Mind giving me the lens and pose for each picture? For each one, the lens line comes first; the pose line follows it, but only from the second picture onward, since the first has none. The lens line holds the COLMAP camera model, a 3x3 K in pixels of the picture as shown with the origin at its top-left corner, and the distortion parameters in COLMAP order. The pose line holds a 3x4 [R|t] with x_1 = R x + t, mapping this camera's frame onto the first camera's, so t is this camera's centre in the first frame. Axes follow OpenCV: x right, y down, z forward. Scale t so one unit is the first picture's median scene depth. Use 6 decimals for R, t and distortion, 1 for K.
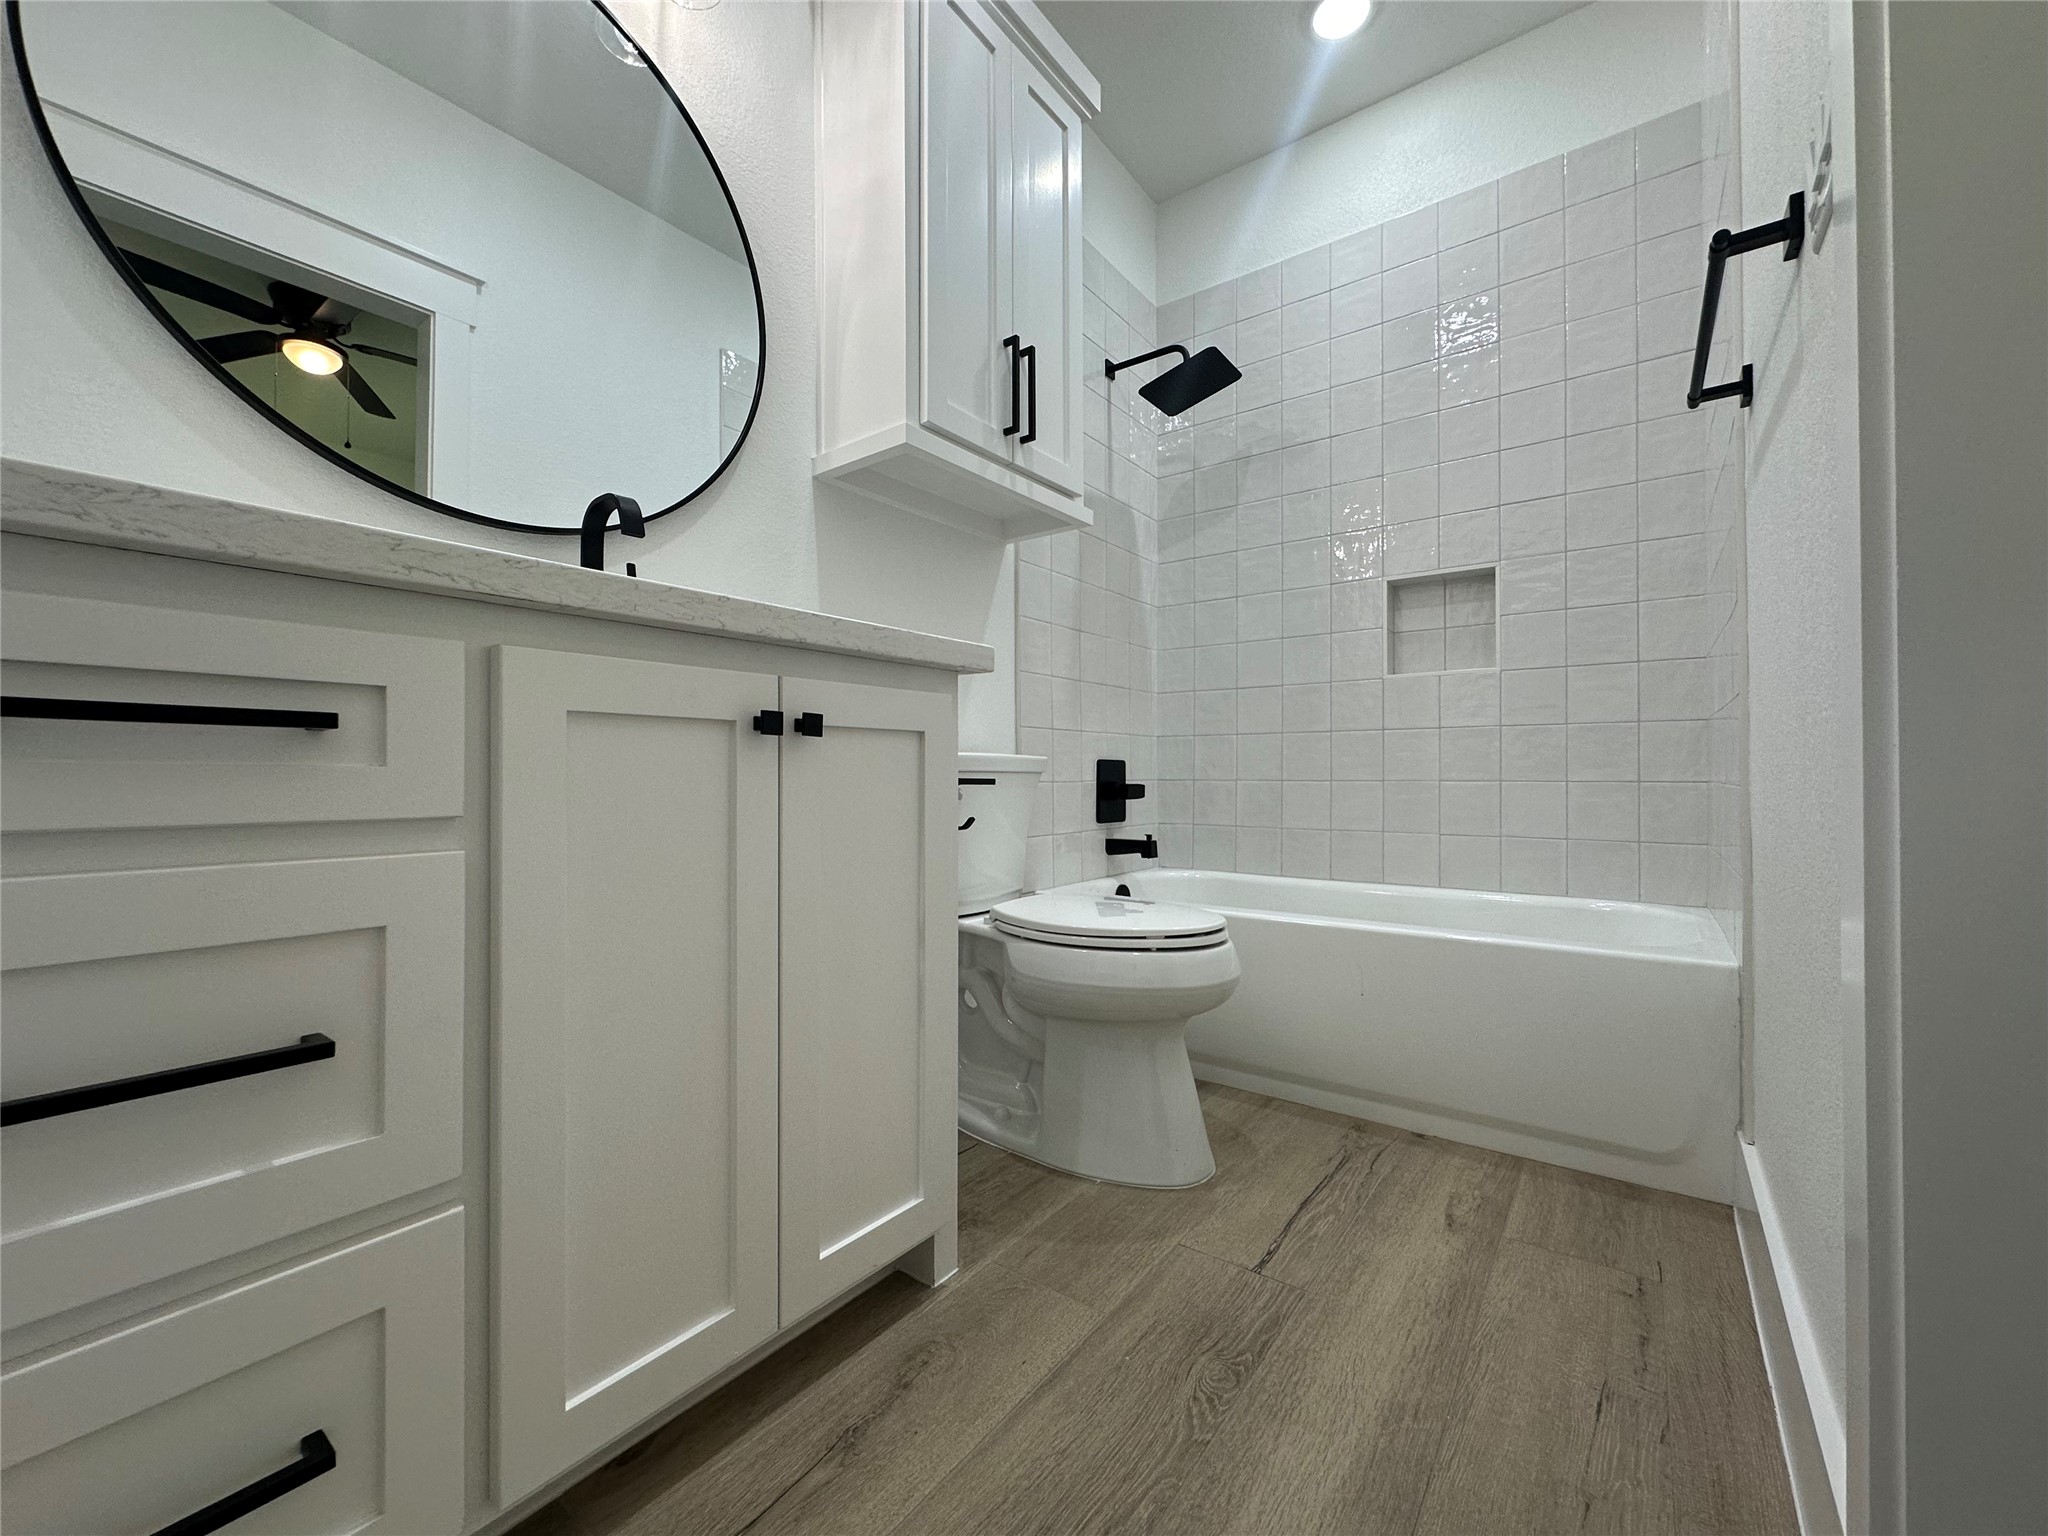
lens RADIAL K [[816.3, 0, 1025.7], [0, 816.3, 769.8], [0, 0, 1]] dist [-0.001031, -0.000006]
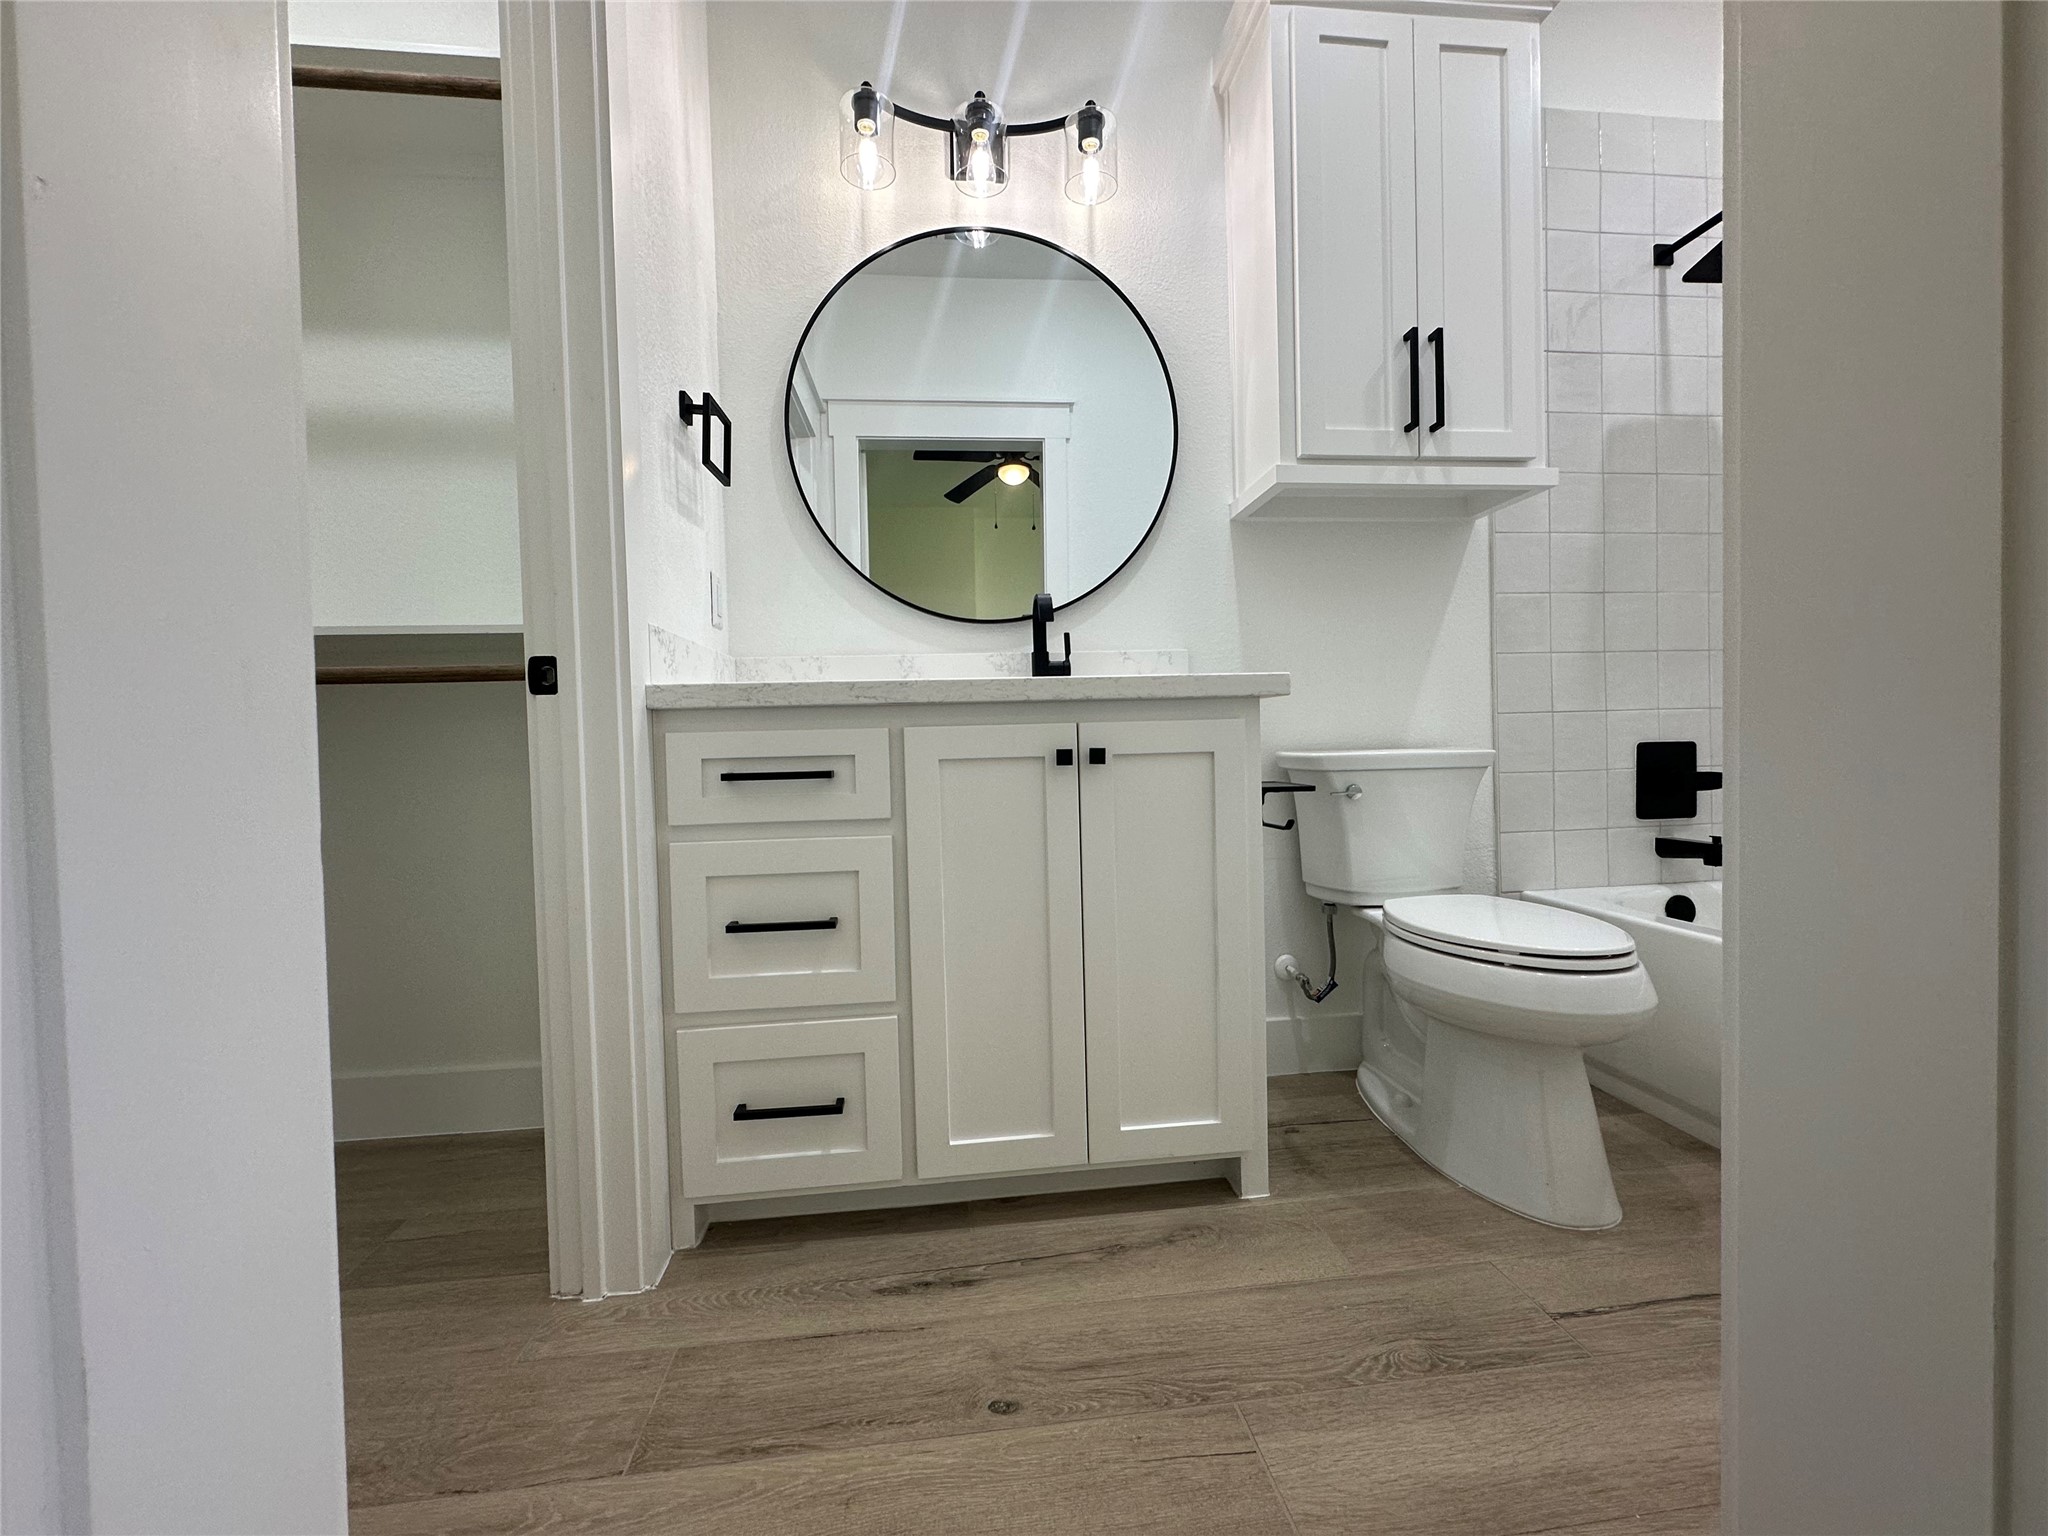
lens RADIAL K [[816.3, 0, 1026.2], [0, 816.3, 771.0], [0, 0, 1]] dist [-0.001031, -0.000006]
pose [[0.692846, 0.006290, -0.721059, 0.432475], [0.028380, 0.998949, 0.035984, -0.053224], [0.720527, -0.045395, 0.691939, -0.049573]]
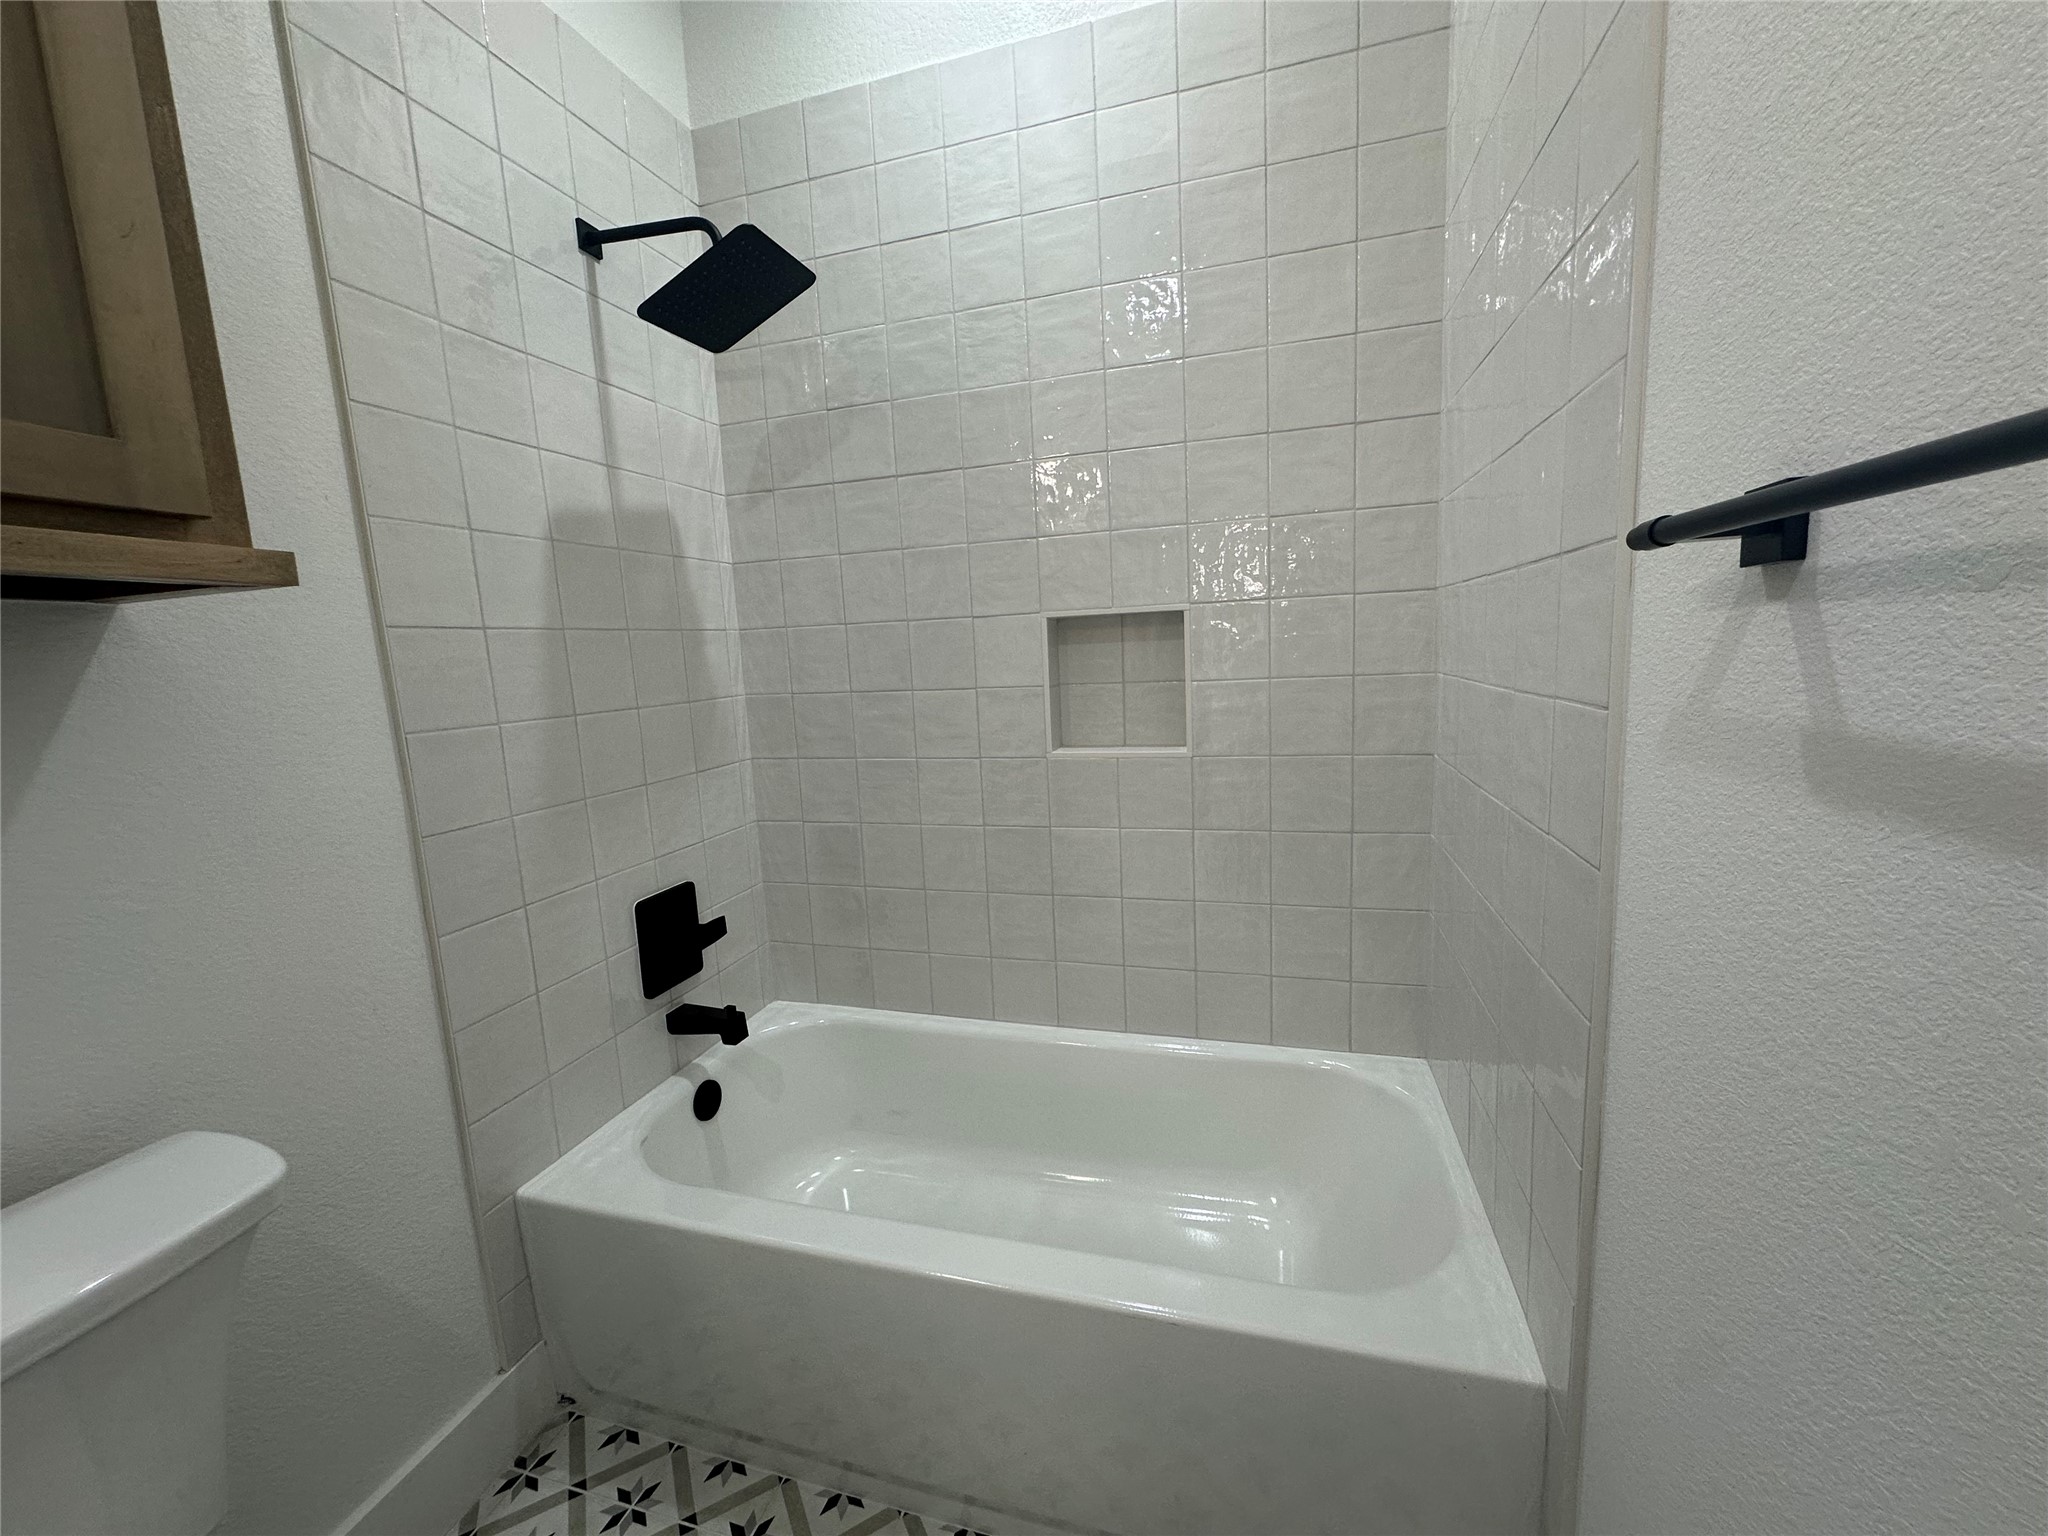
lens RADIAL K [[816.3, 0, 1020.1], [0, 816.3, 779.2], [0, 0, 1]] dist [-0.001031, -0.000006]
pose [[0.932607, -0.091795, 0.349023, 0.258968], [0.046550, 0.989629, 0.135895, -0.305386], [-0.357878, -0.110489, 0.927208, 0.541601]]
